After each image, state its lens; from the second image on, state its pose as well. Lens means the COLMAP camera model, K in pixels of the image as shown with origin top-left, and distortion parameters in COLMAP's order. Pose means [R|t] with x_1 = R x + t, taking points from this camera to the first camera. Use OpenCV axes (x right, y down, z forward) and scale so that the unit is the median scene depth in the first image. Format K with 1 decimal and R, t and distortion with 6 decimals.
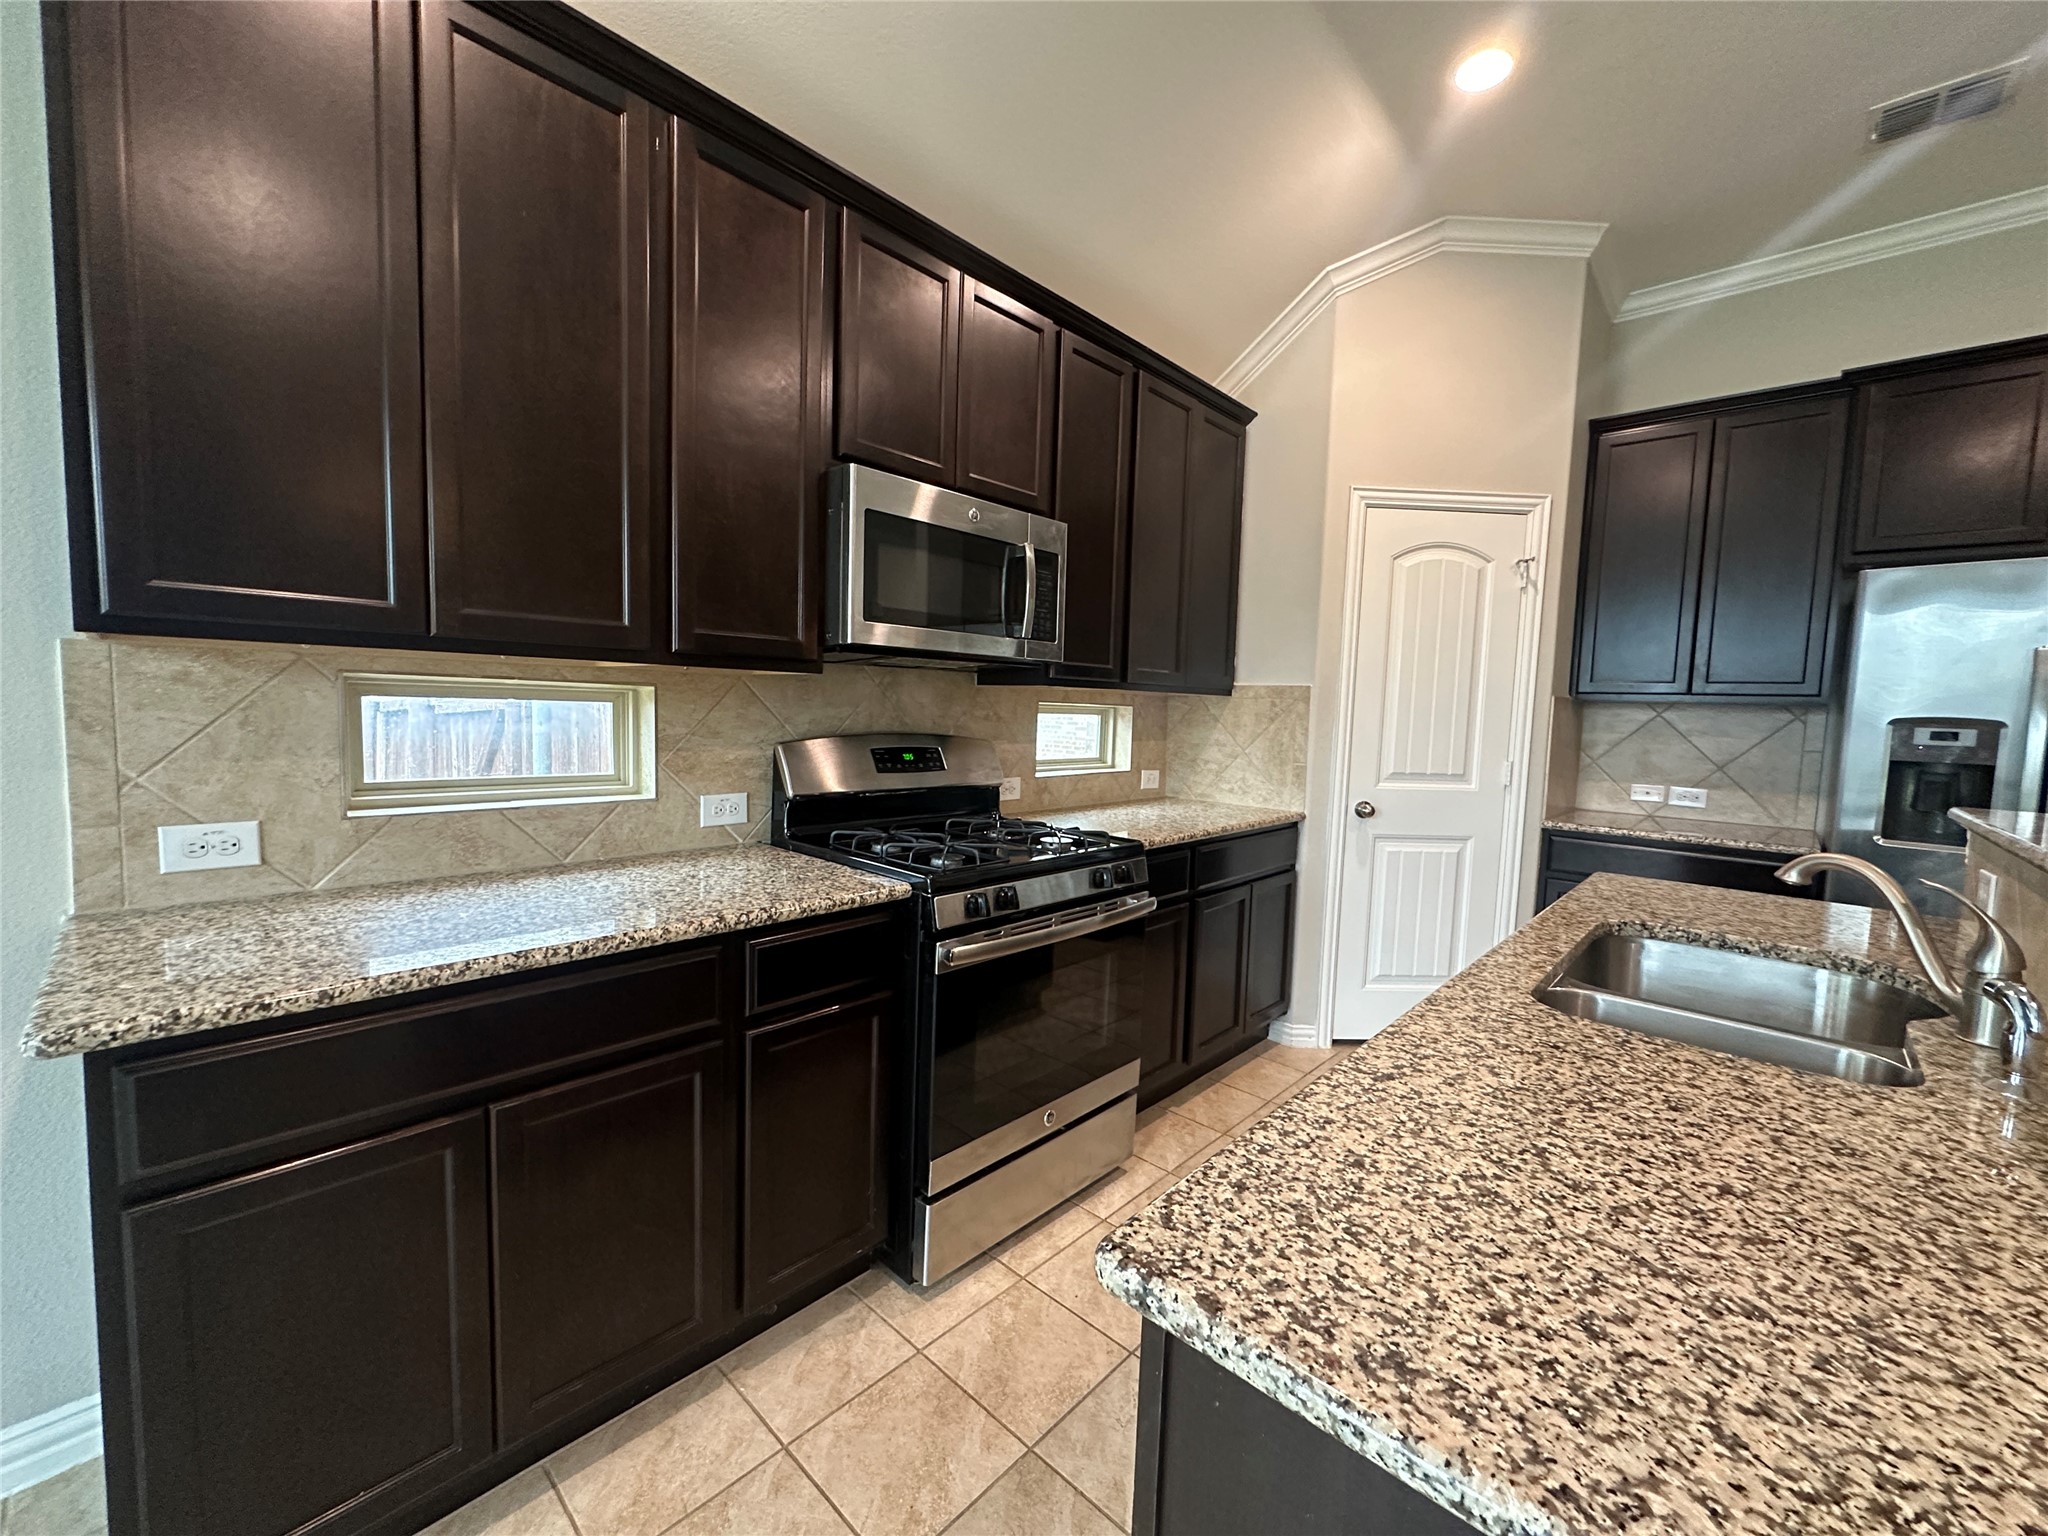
lens RADIAL K [[819.4, 0, 1021.4], [0, 819.4, 768.8], [0, 0, 1]] dist [-0.003557, 0.000322]
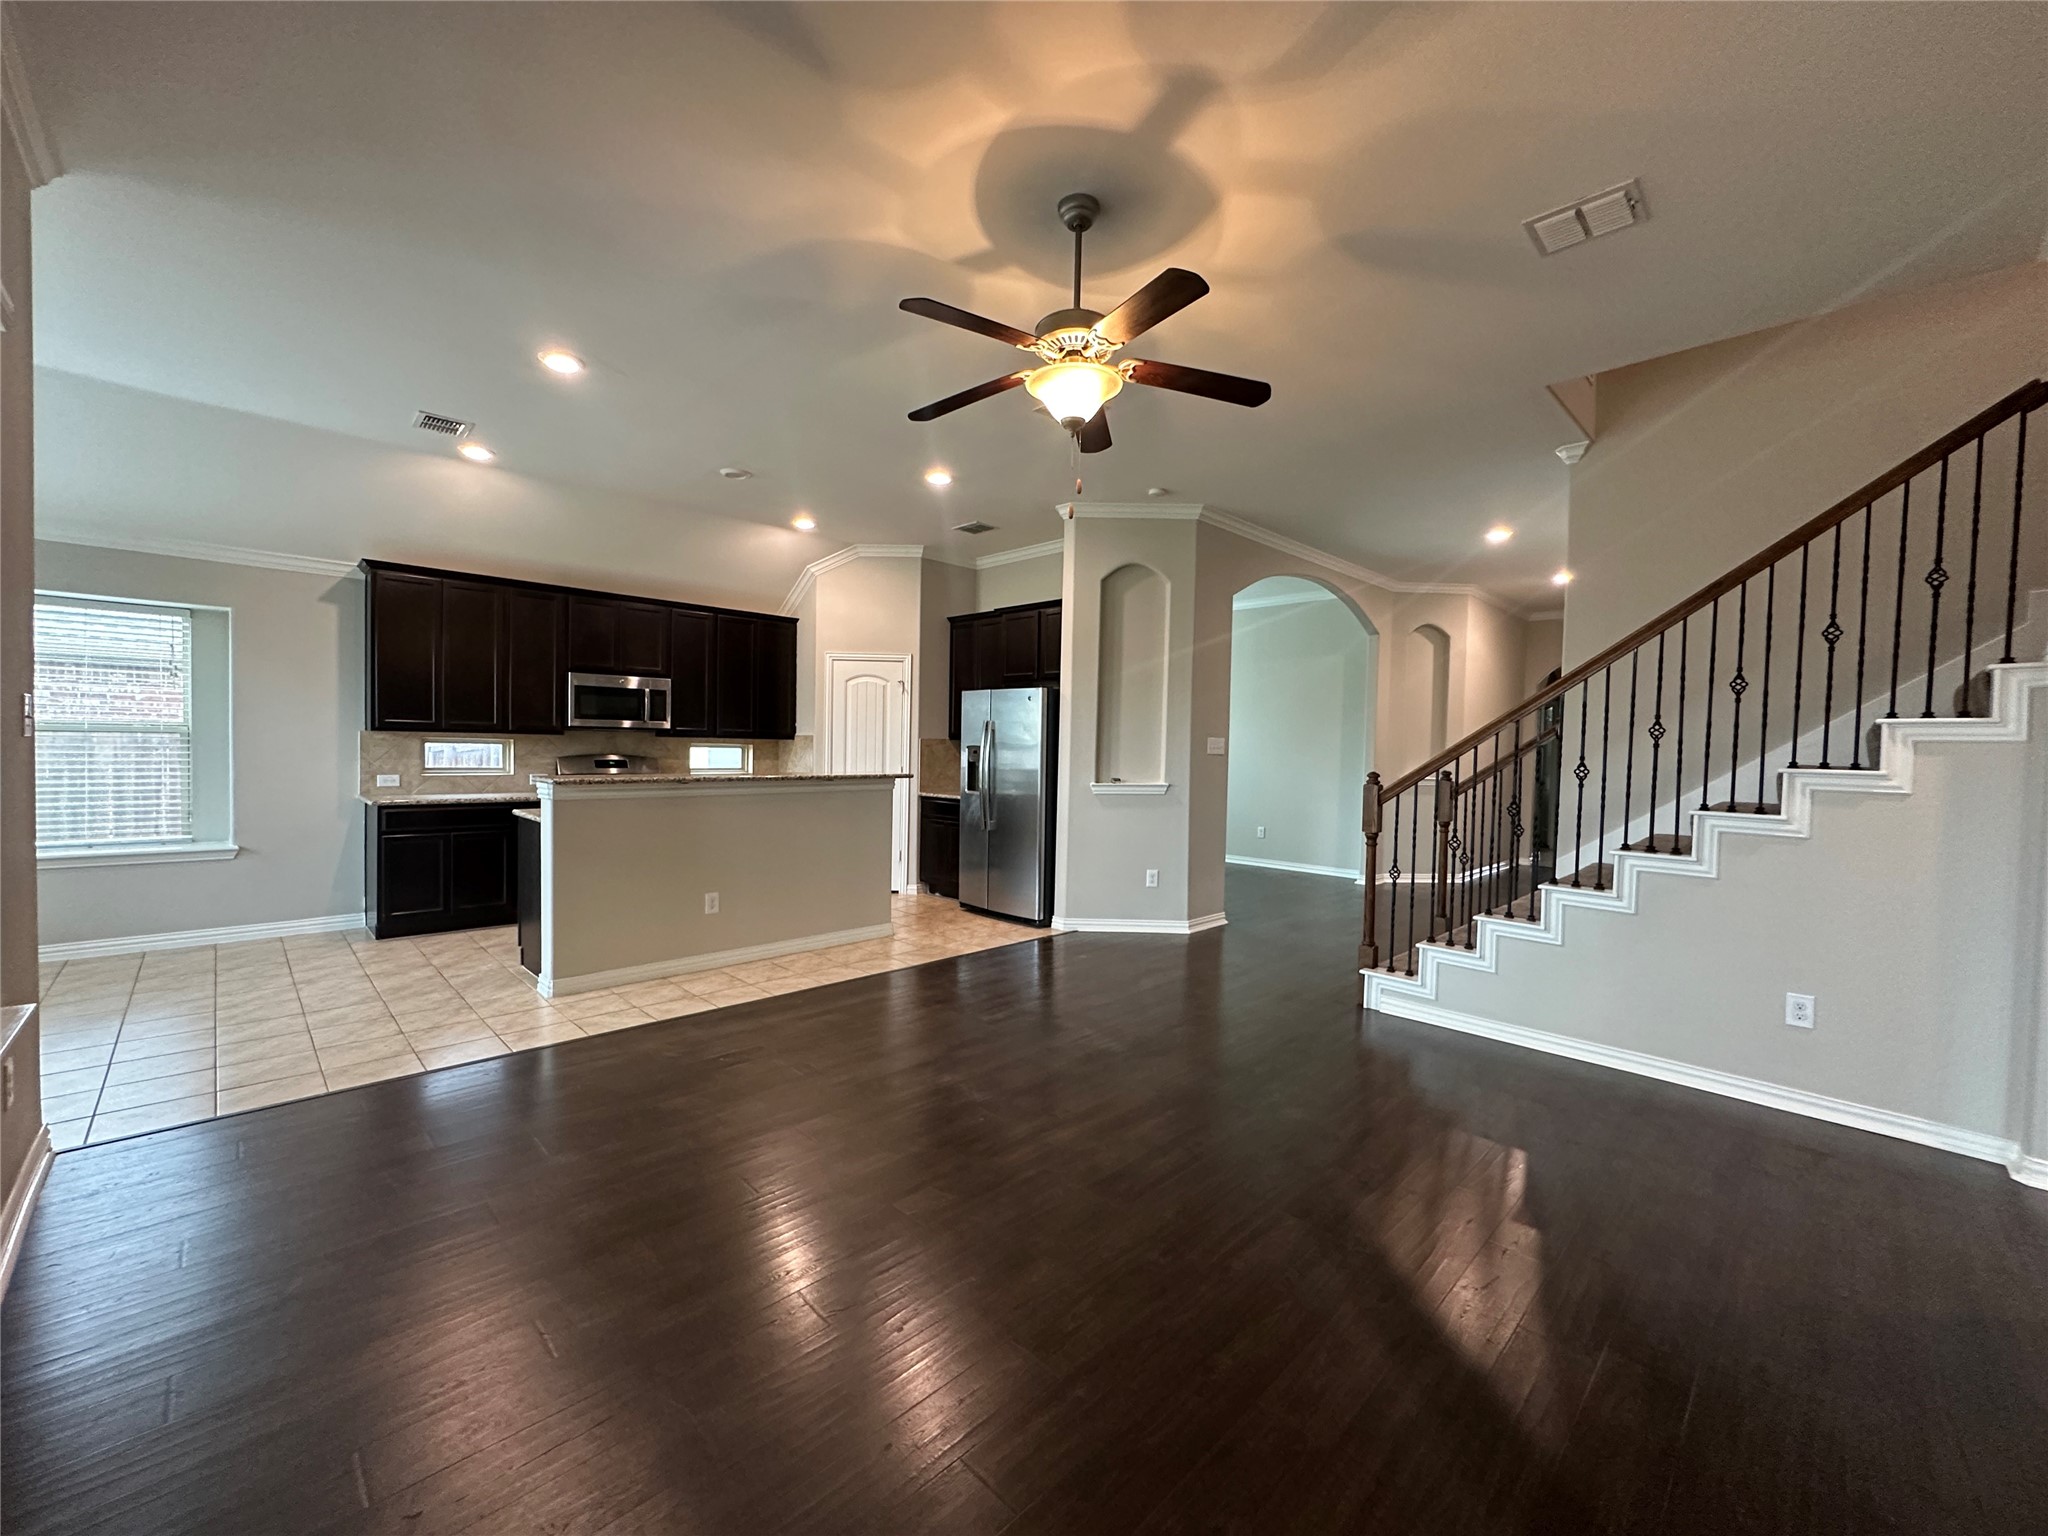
lens RADIAL K [[819.4, 0, 1021.4], [0, 819.4, 768.8], [0, 0, 1]] dist [-0.003557, 0.000322]
pose [[0.999315, -0.008589, -0.036004, 1.094900], [0.006768, 0.998707, -0.050390, 0.125707], [0.036391, 0.050112, 0.998080, -1.403812]]
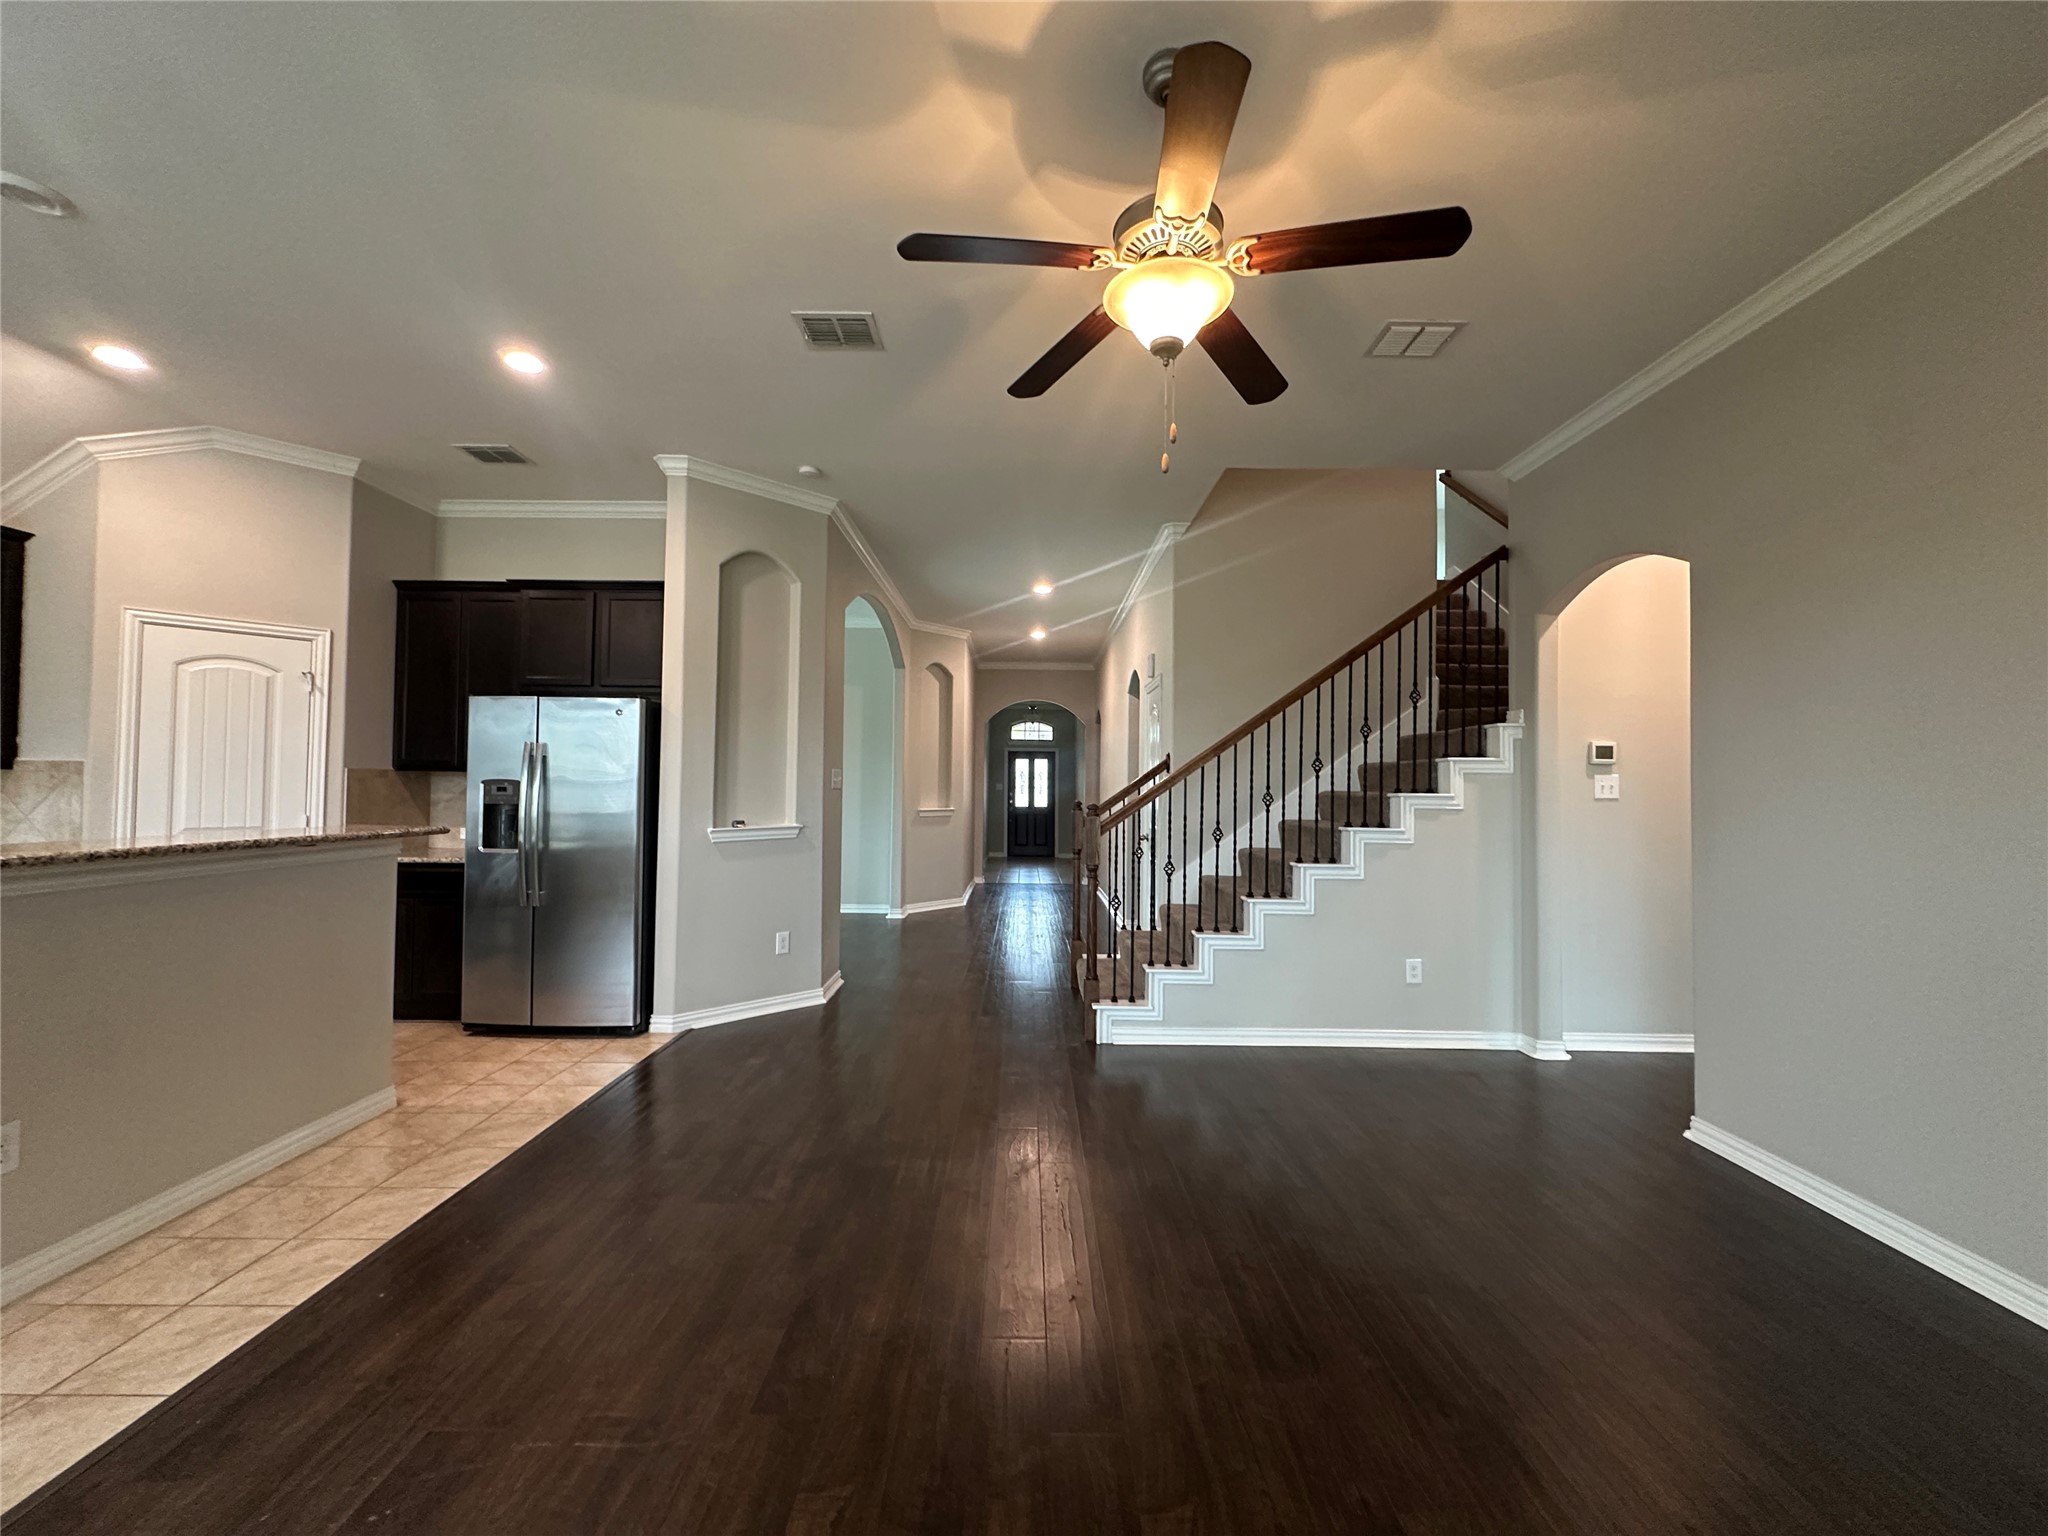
lens RADIAL K [[819.4, 0, 1021.4], [0, 819.4, 768.8], [0, 0, 1]] dist [-0.003557, 0.000322]
pose [[0.727970, -0.004774, 0.685592, 0.568103], [0.064379, 0.996033, -0.061423, 0.080961], [-0.682579, 0.088852, 0.725390, -0.896339]]
